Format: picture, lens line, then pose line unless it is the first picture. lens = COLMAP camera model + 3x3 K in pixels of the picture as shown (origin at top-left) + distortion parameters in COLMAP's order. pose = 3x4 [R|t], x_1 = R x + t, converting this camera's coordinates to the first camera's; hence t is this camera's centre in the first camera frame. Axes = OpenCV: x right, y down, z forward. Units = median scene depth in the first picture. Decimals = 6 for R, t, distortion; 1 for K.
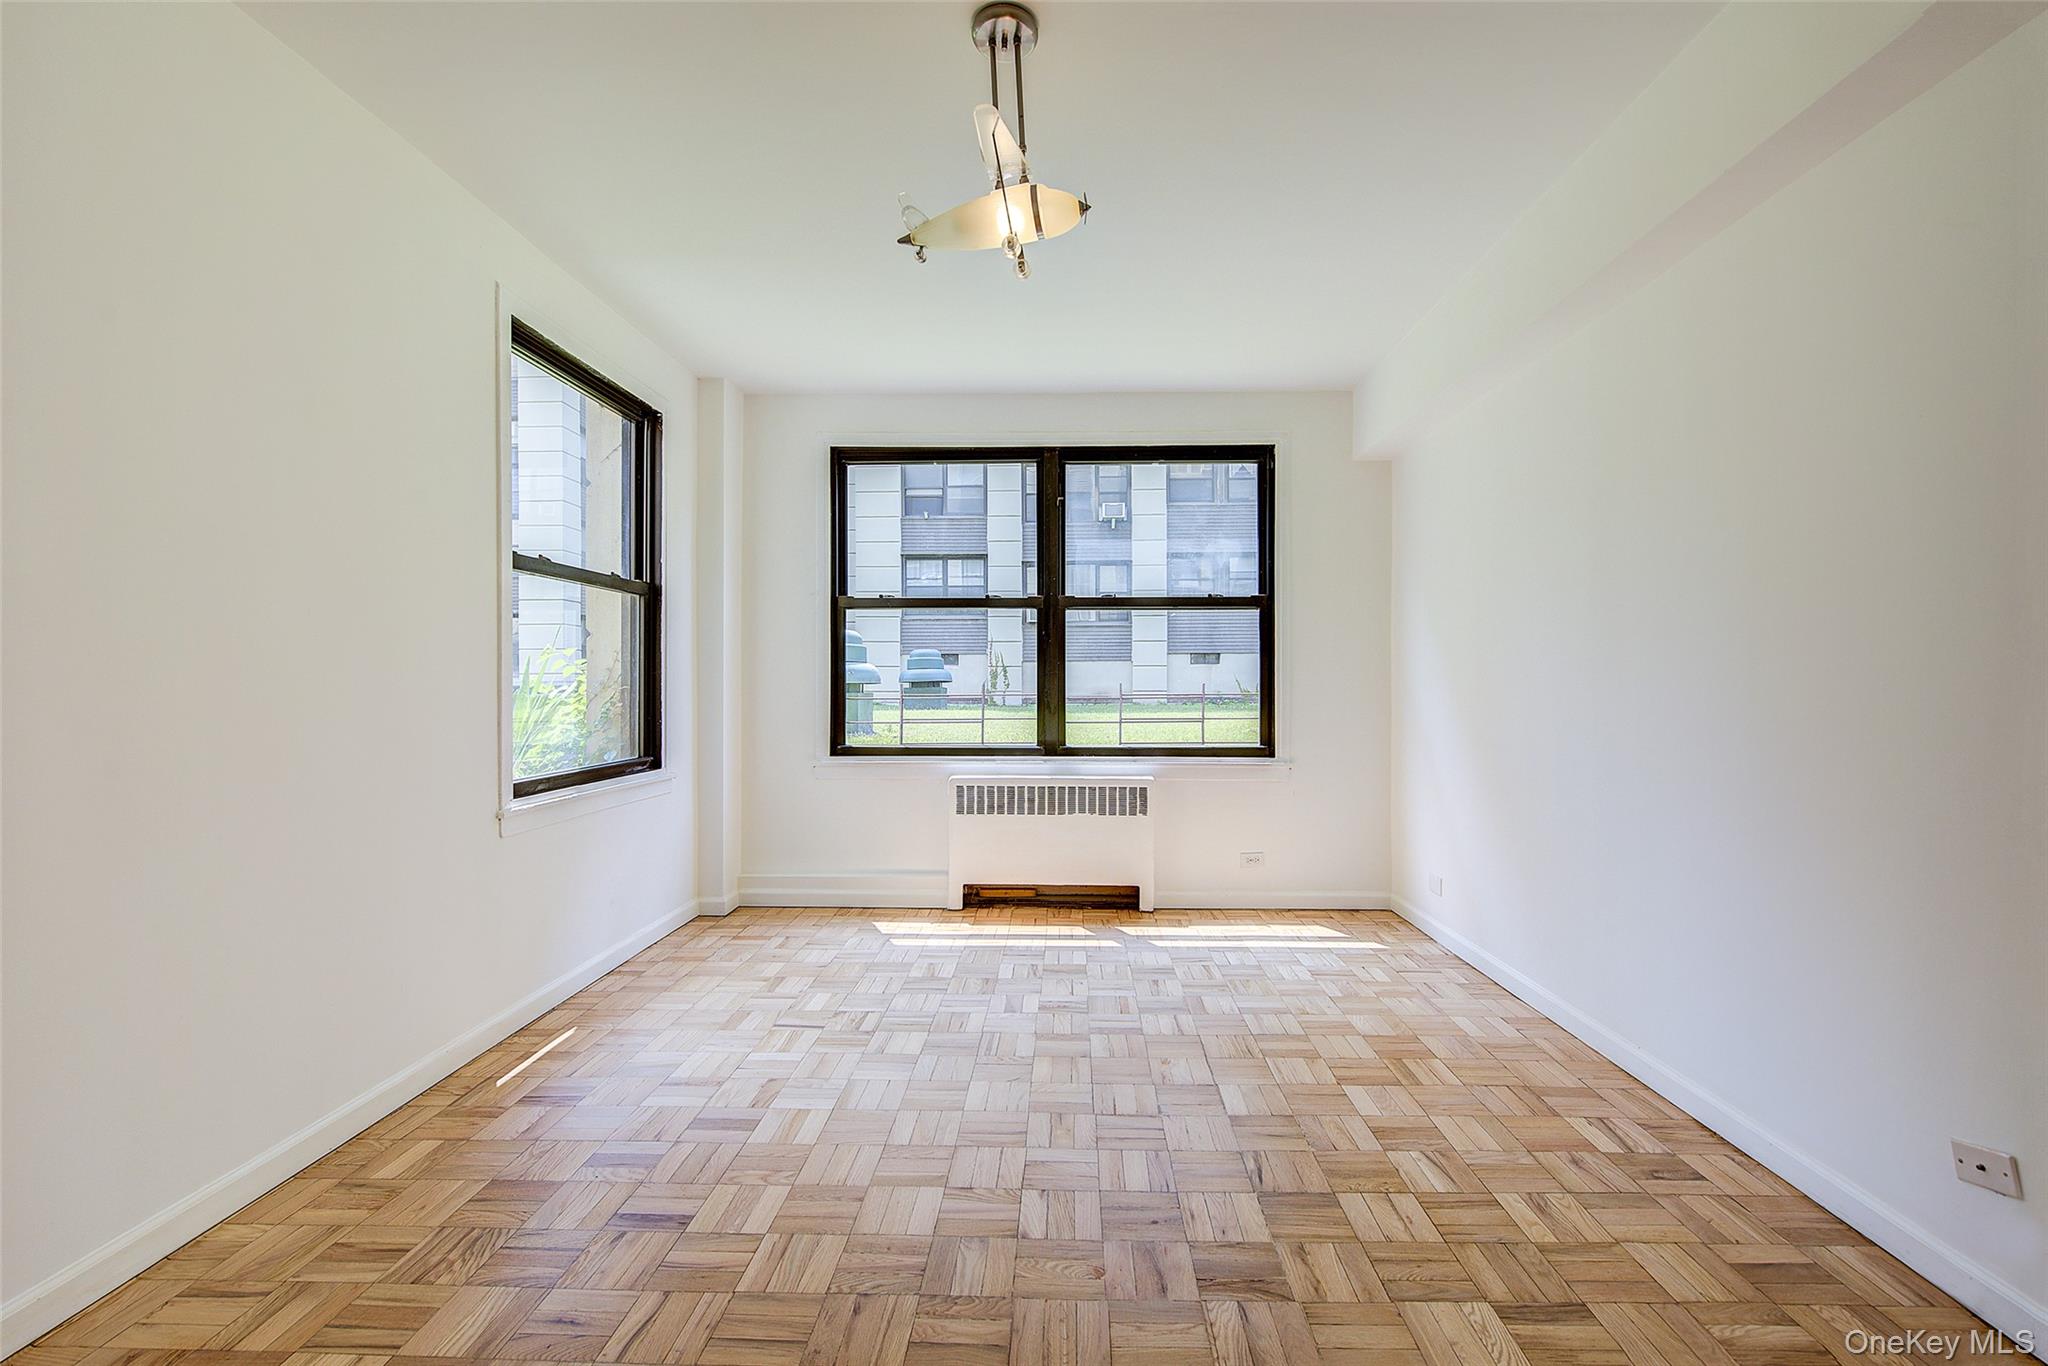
lens RADIAL K [[928.4, 0, 1024.0], [0, 928.4, 683.0], [0, 0, 1]] dist [-0.002086, -0.000629]
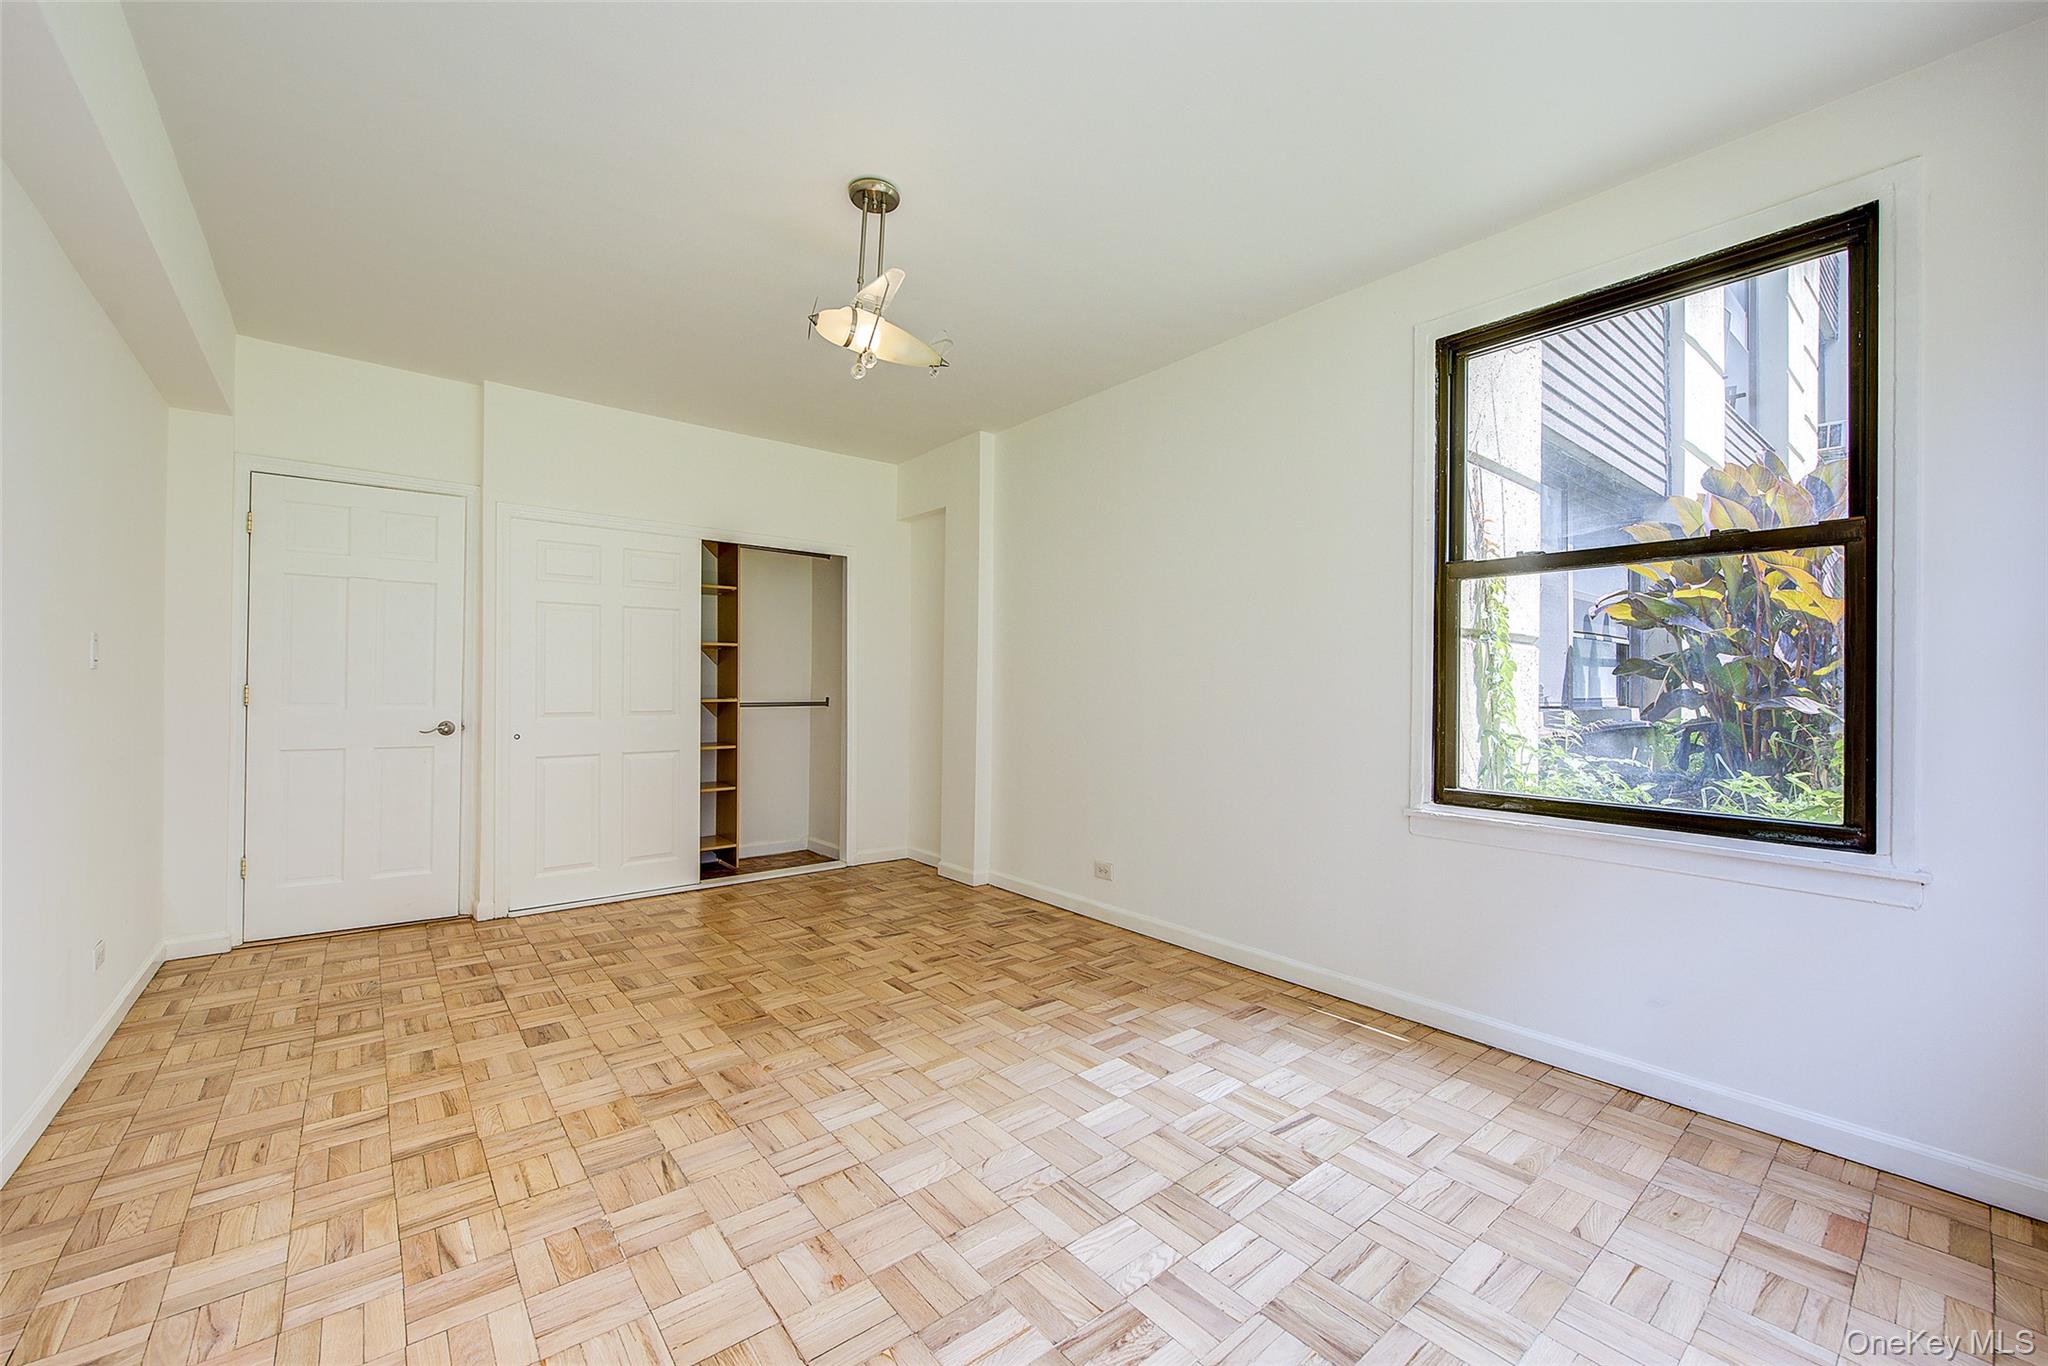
lens RADIAL K [[806.6, 0, 1030.0], [0, 806.6, 684.7], [0, 0, 1]] dist [0.005004, -0.003258]
pose [[-0.746855, -0.006352, -0.664956, 0.540499], [-0.009379, 0.999956, 0.000983, -0.005828], [0.664920, 0.006971, -0.746882, 1.899788]]
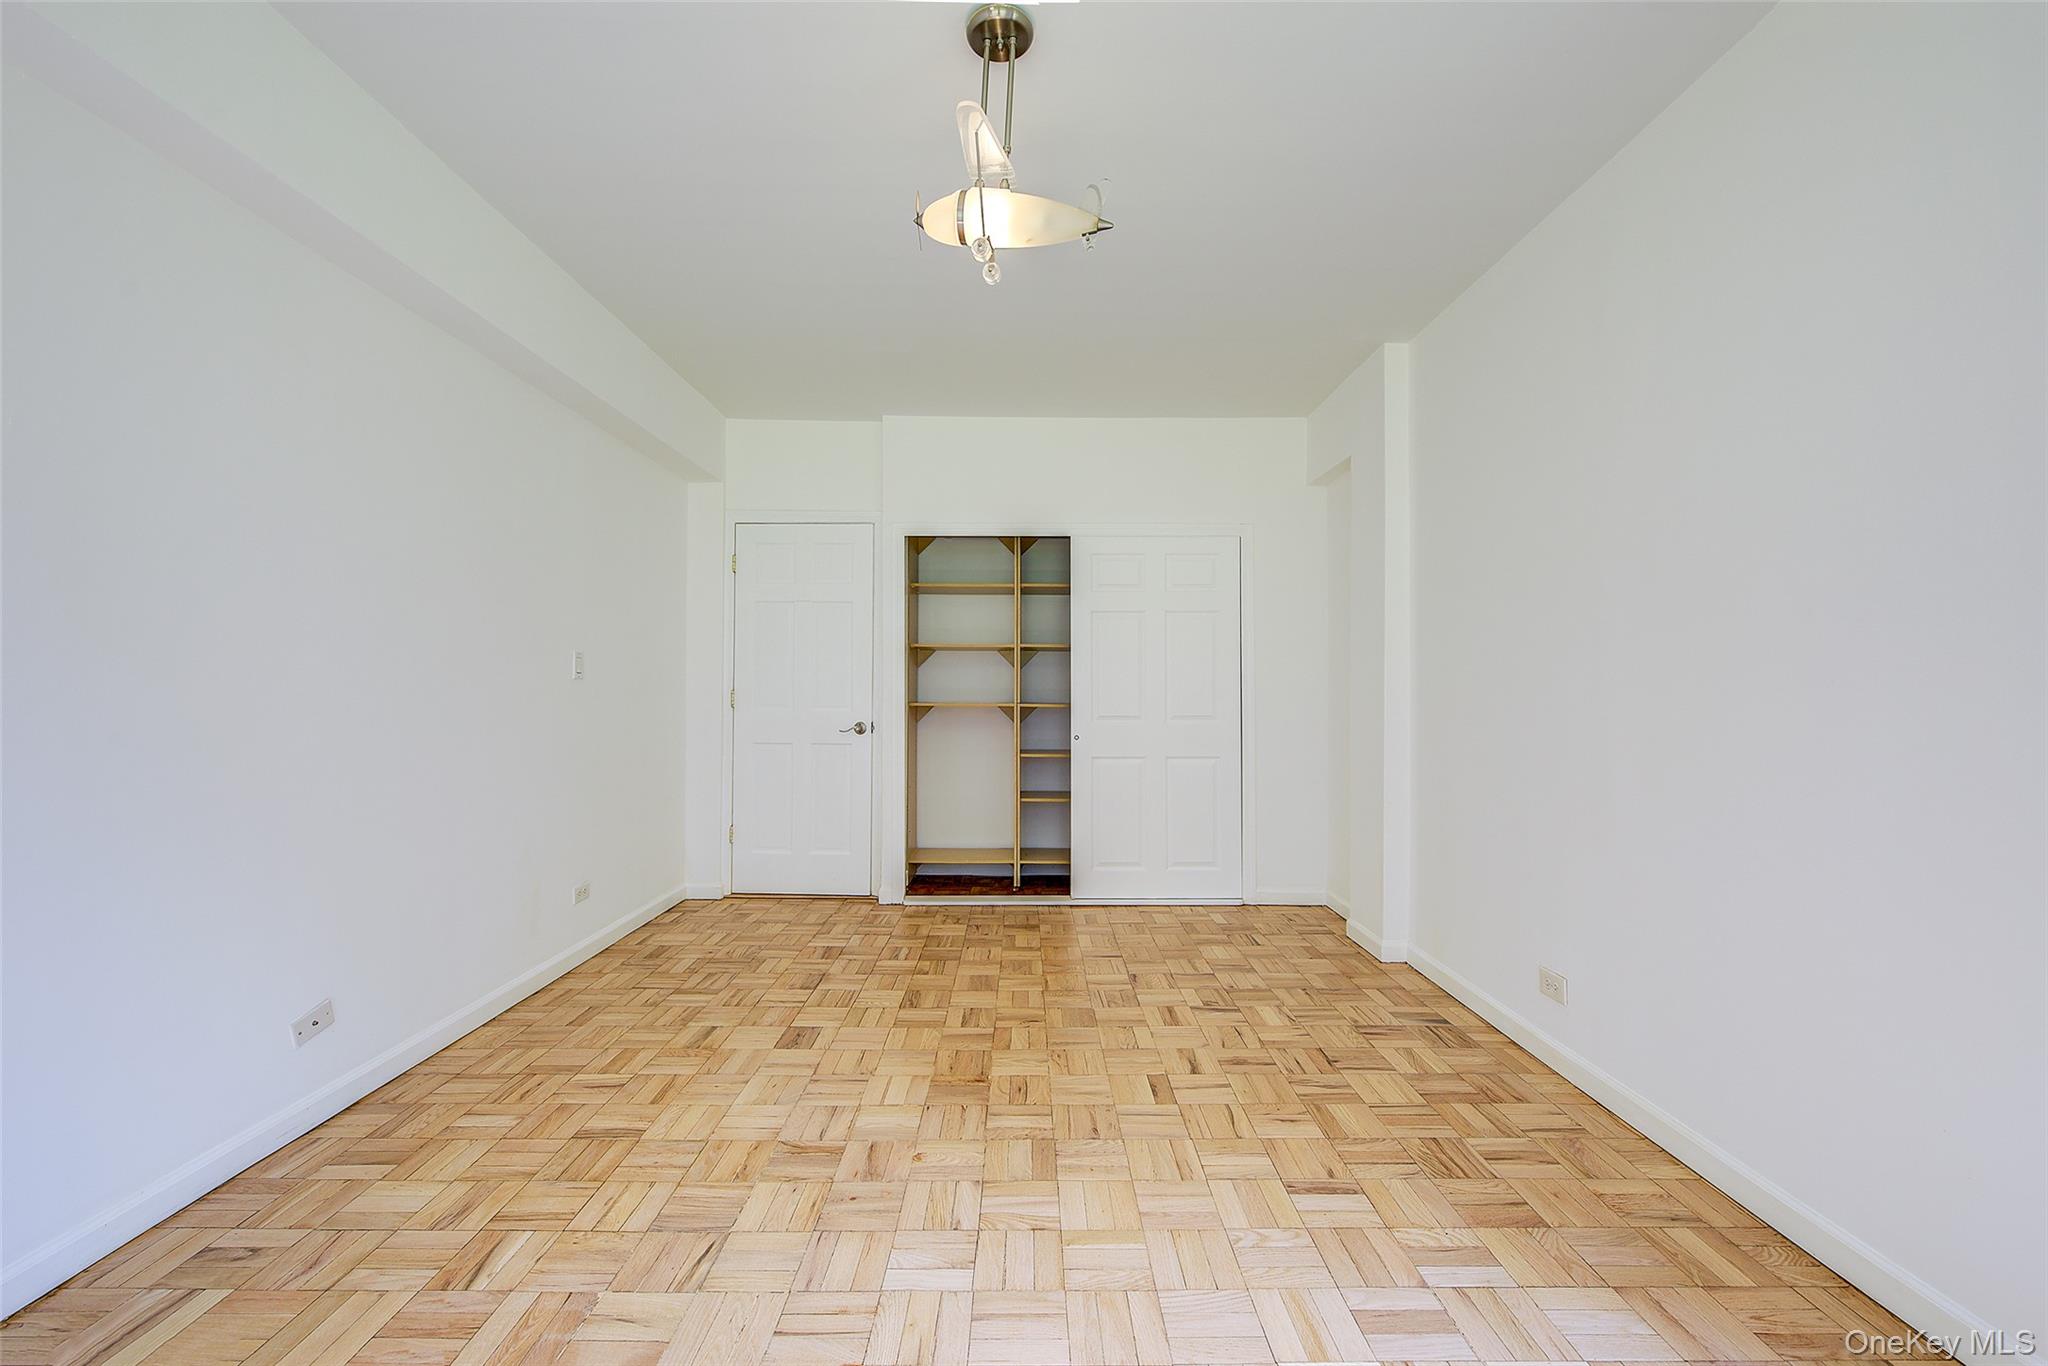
lens RADIAL K [[812.9, 0, 1021.9], [0, 812.9, 677.7], [0, 0, 1]] dist [0.005718, -0.004575]
pose [[-0.998855, -0.002479, -0.047783, -0.005023], [-0.002047, 0.999957, -0.009079, -0.004740], [0.047804, -0.008971, -0.998816, 1.757677]]
